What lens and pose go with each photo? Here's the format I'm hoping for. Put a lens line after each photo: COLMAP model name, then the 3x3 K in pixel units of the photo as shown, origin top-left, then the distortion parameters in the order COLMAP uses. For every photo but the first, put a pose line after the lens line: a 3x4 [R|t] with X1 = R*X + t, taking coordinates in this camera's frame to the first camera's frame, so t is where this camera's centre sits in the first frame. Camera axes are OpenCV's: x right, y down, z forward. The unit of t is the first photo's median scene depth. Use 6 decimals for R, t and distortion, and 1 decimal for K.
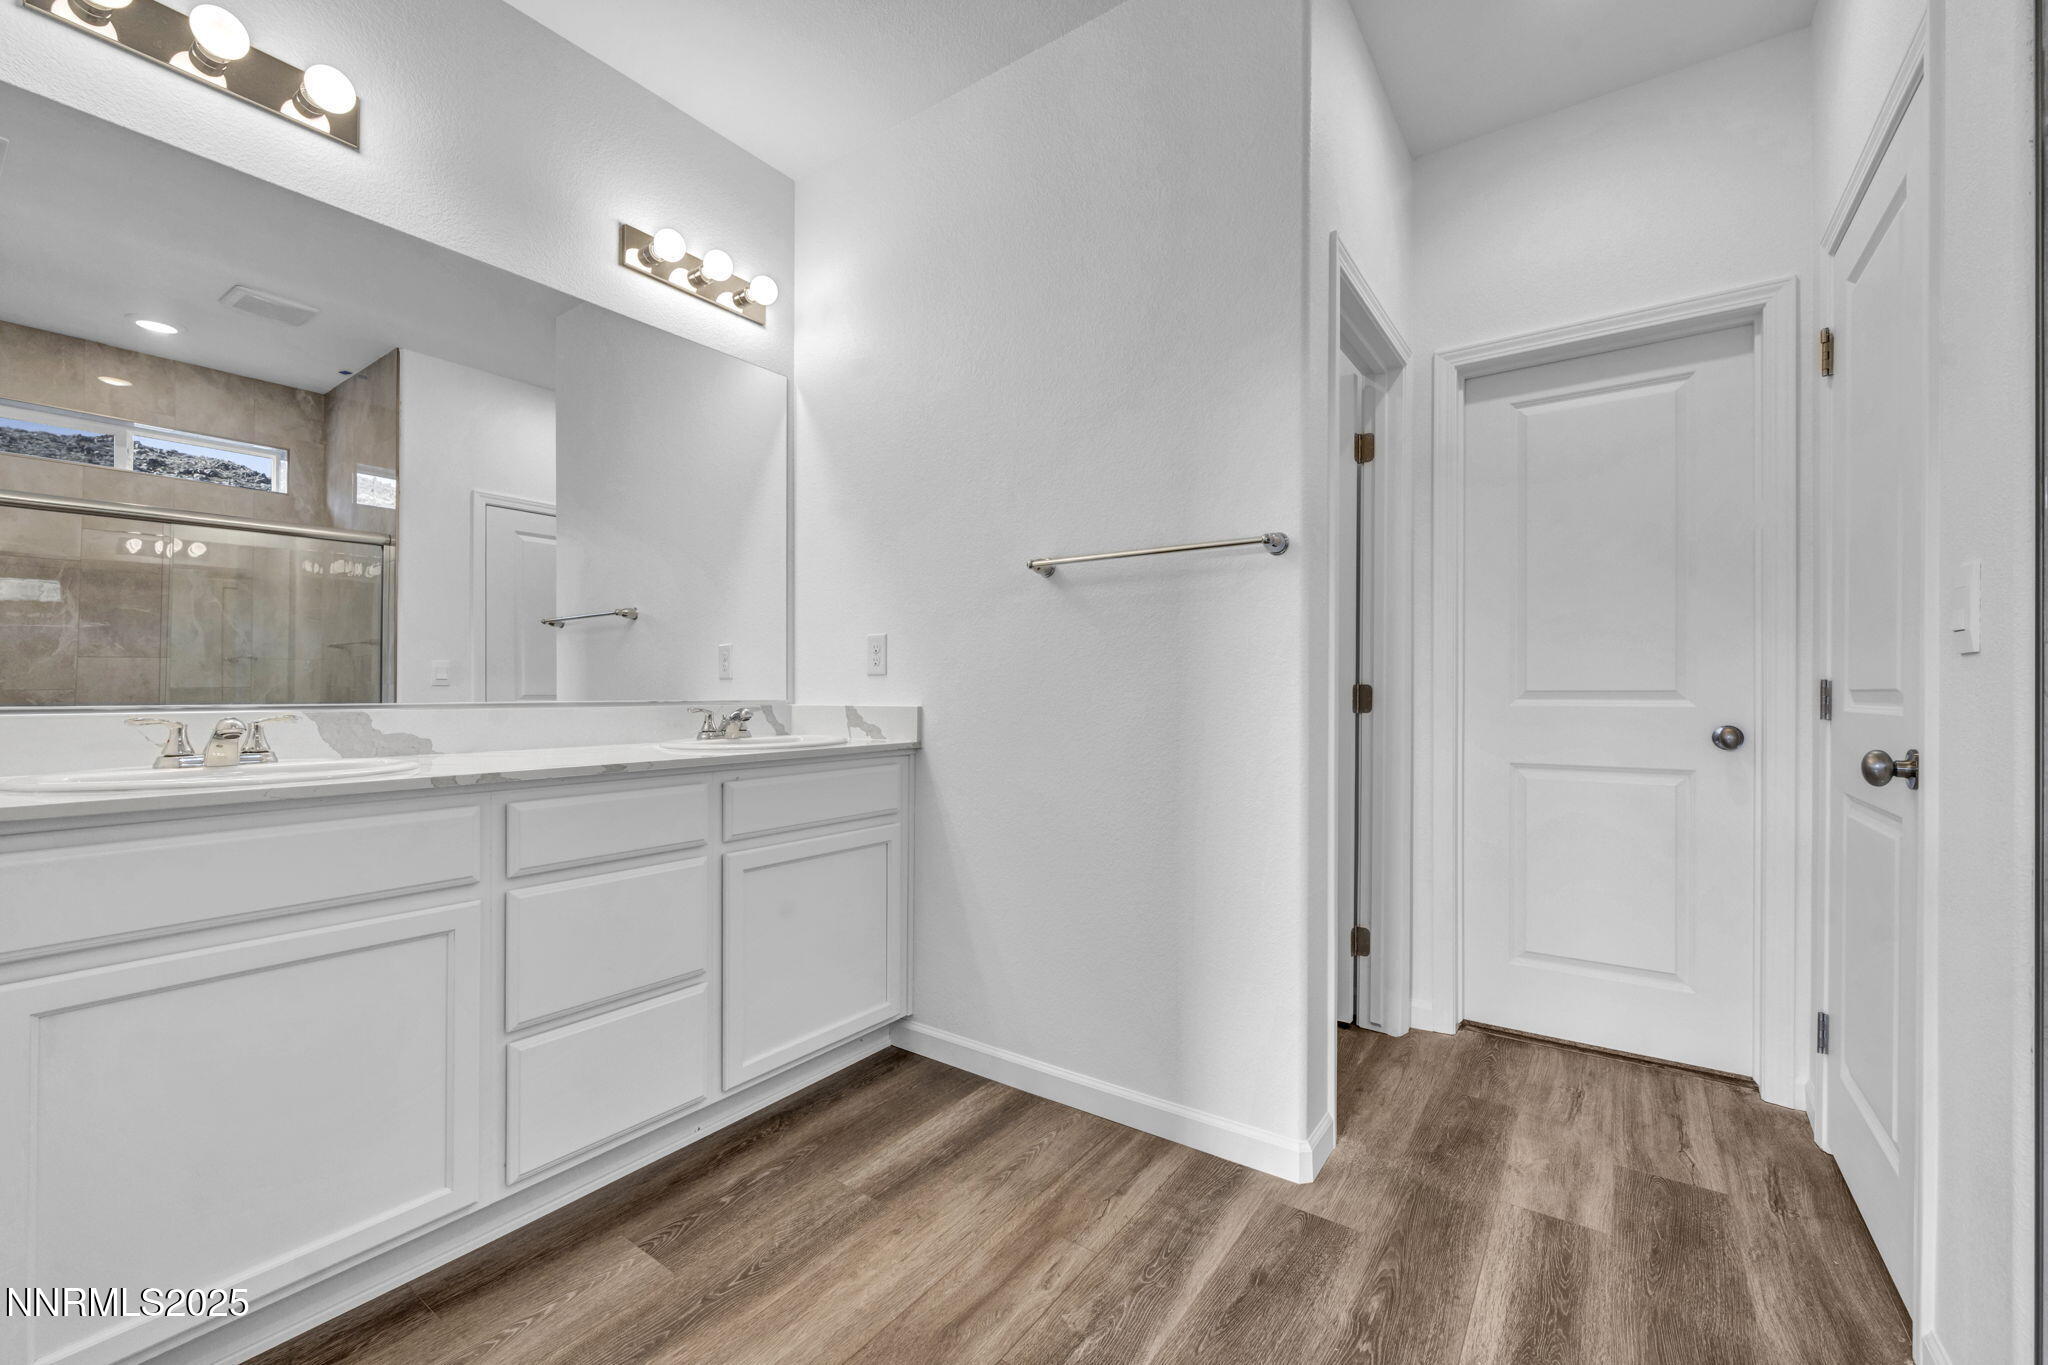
lens RADIAL K [[837.1, 0, 1034.9], [0, 837.1, 690.9], [0, 0, 1]] dist [-0.000373, -0.000193]
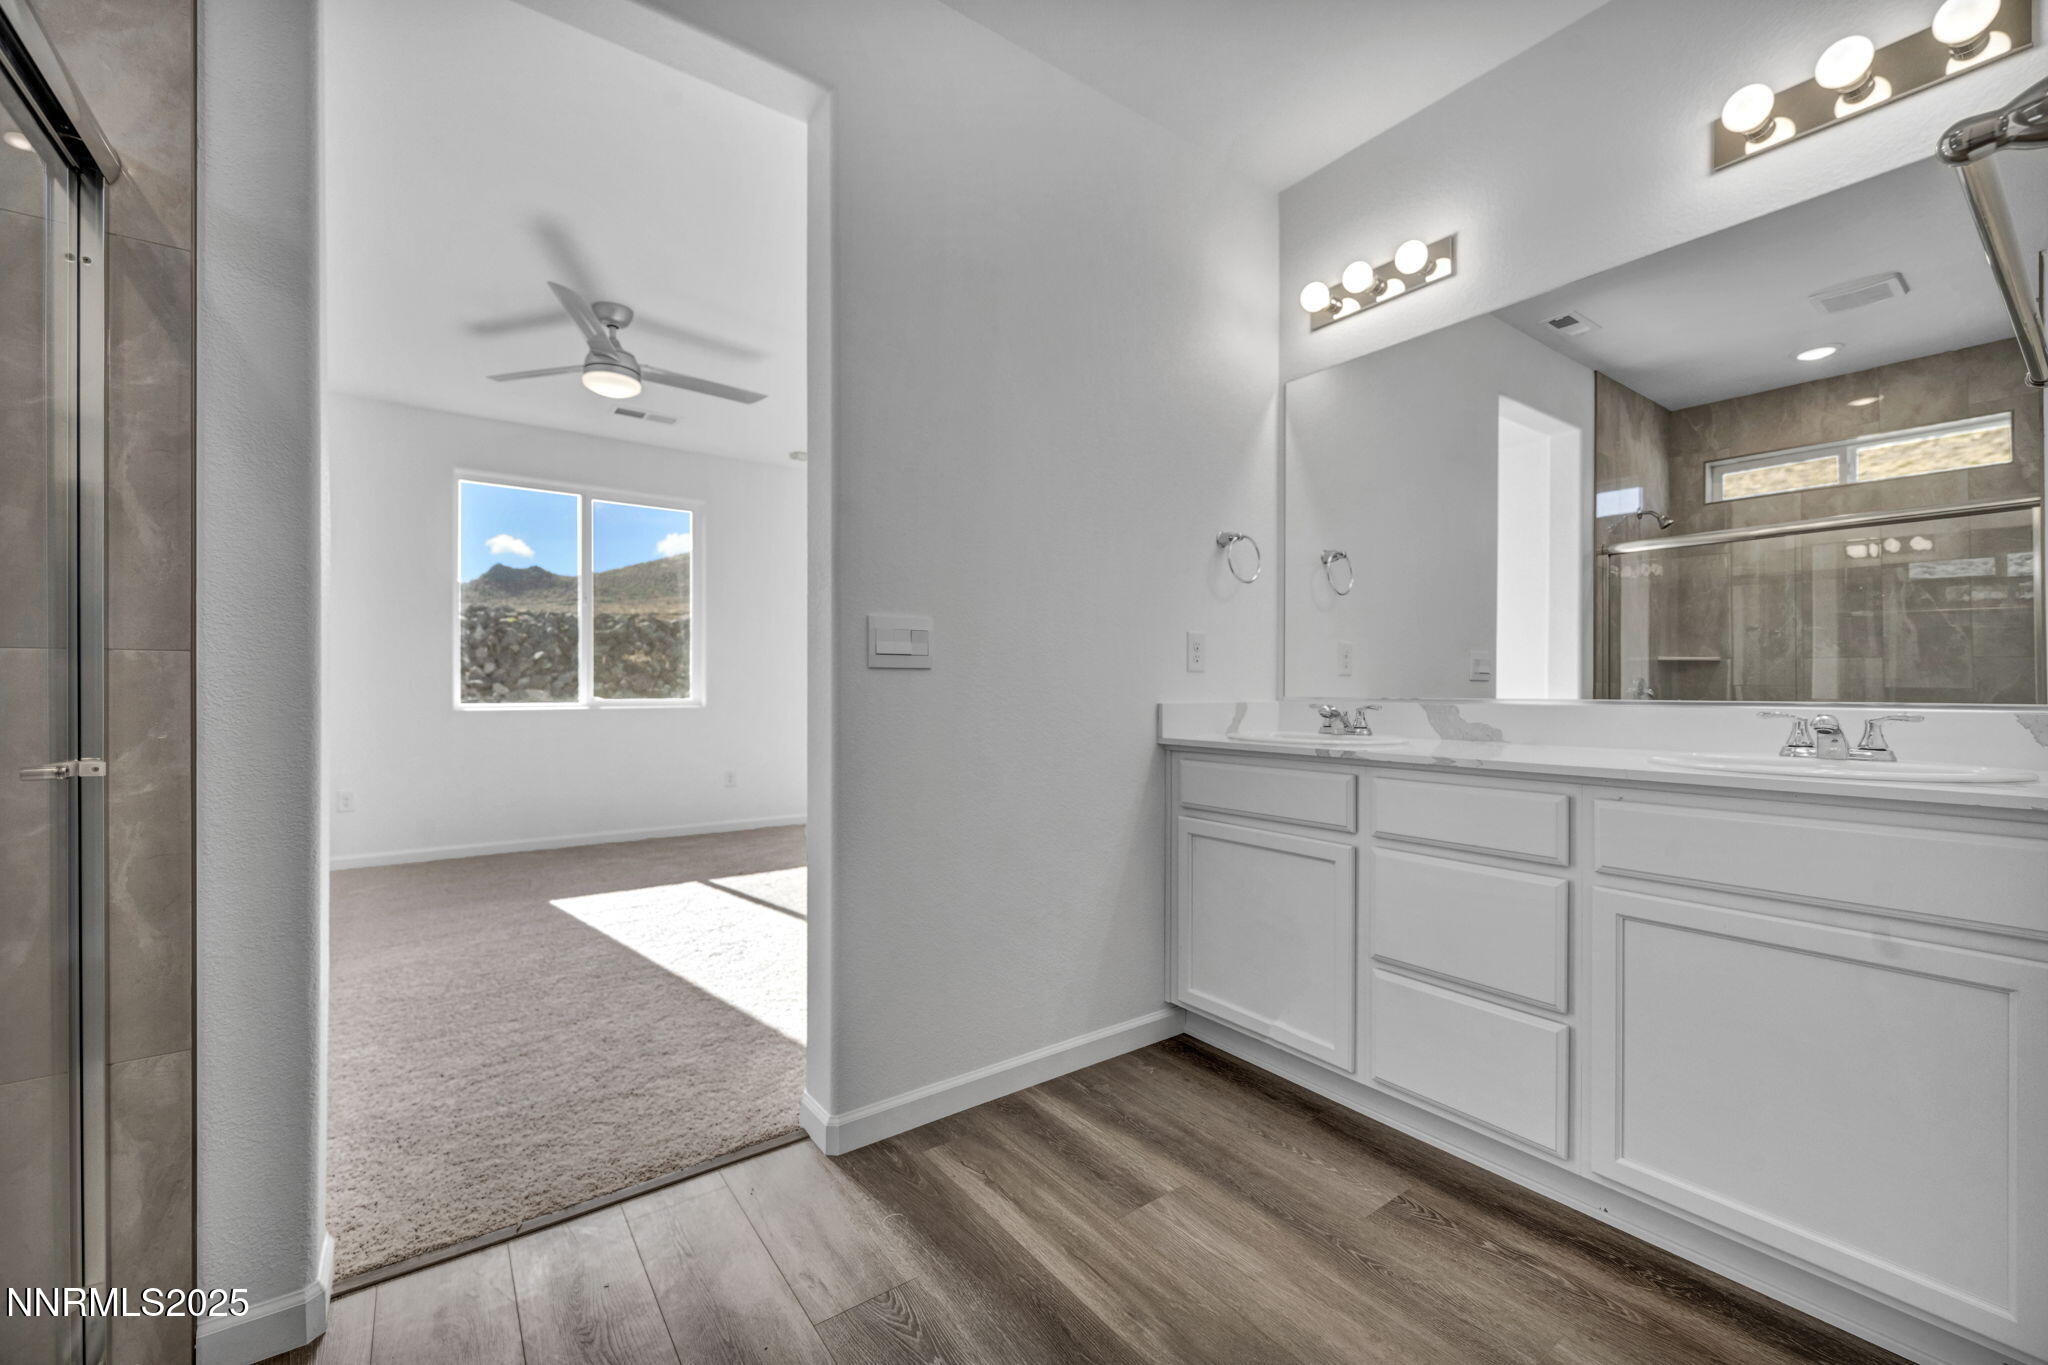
lens RADIAL K [[823.2, 0, 1024.0], [0, 823.2, 682.5], [0, 0, 1]] dist [0.001555, 0.000268]
pose [[-0.321078, -0.004403, -0.947043, 0.603438], [0.000098, 0.999989, -0.004683, -0.003302], [0.947053, -0.001596, -0.321074, 0.750430]]
